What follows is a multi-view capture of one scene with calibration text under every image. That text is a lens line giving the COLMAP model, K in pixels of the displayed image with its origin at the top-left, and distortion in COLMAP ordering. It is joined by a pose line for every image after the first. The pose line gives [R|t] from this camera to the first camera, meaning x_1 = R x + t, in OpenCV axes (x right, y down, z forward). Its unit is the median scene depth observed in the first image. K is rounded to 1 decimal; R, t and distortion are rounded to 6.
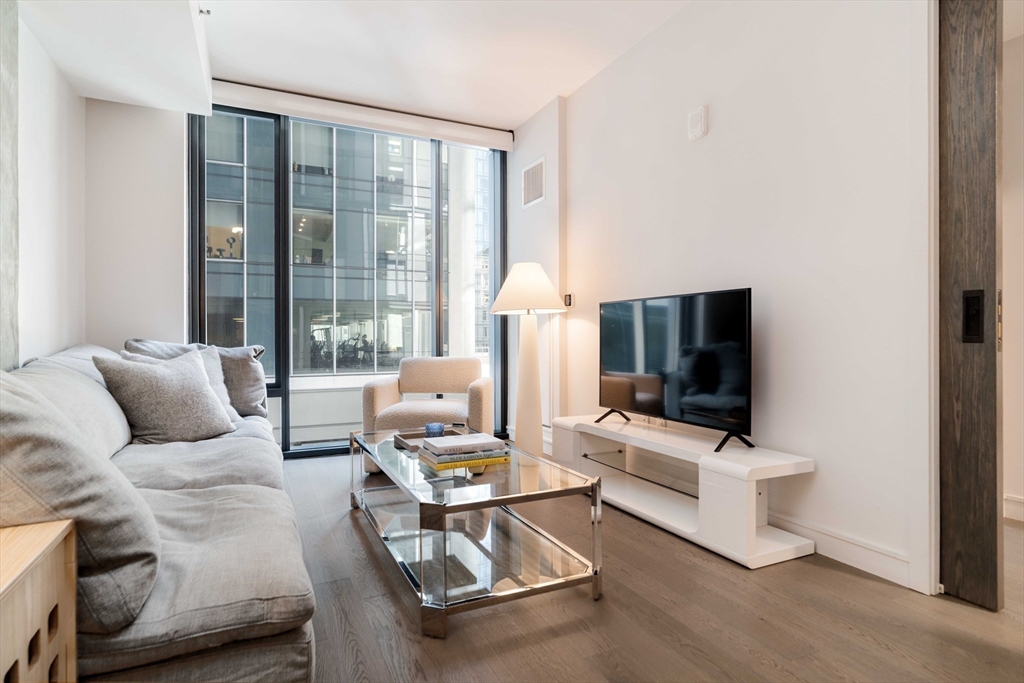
lens RADIAL K [[521.7, 0, 508.3], [0, 521.7, 338.7], [0, 0, 1]] dist [-0.008819, 0.001829]
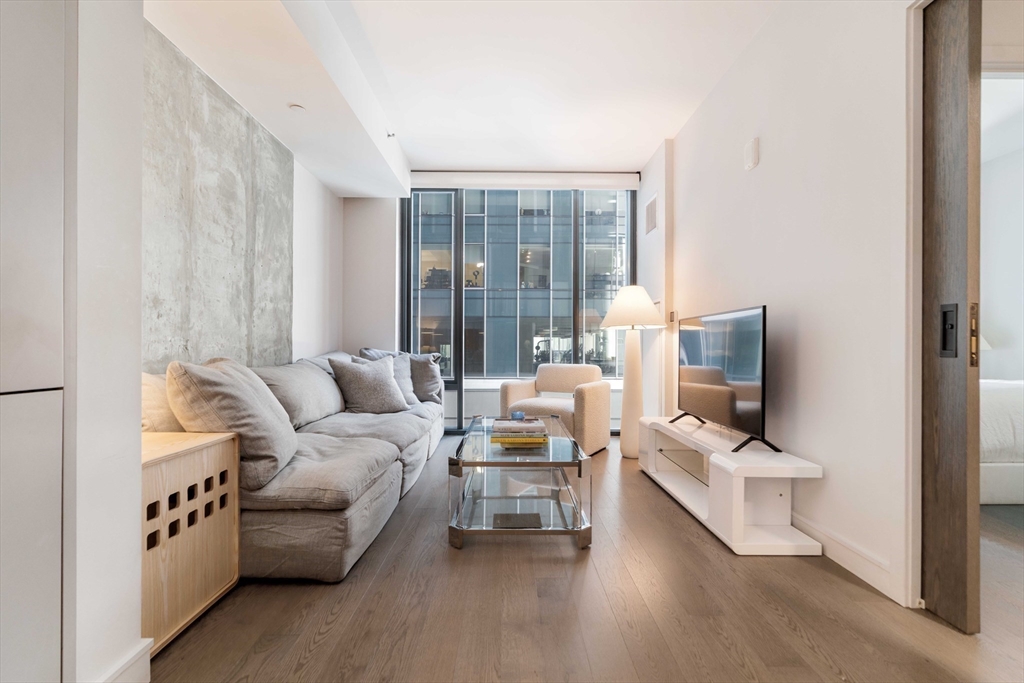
lens RADIAL K [[459.6, 0, 520.8], [0, 459.6, 347.4], [0, 0, 1]] dist [-0.010731, 0.001382]
pose [[0.912314, 0.006033, -0.409448, 0.271605], [-0.007515, 0.999970, -0.002012, -0.002243], [0.409423, 0.004913, 0.912331, -0.065385]]
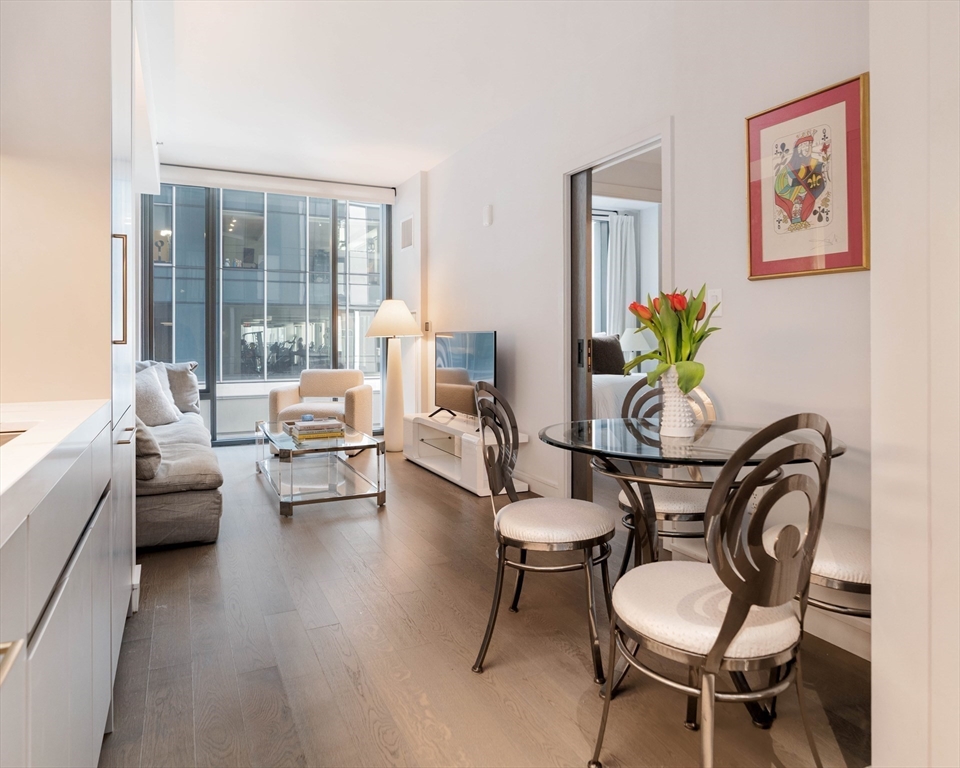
lens RADIAL K [[586.9, 0, 464.7], [0, 586.9, 339.7], [0, 0, 1]] dist [-0.010122, 0.000301]
pose [[0.999997, 0.000942, -0.002080, 0.258126], [-0.000943, 0.999999, -0.000757, -0.047897], [0.002080, 0.000759, 0.999998, -0.588139]]
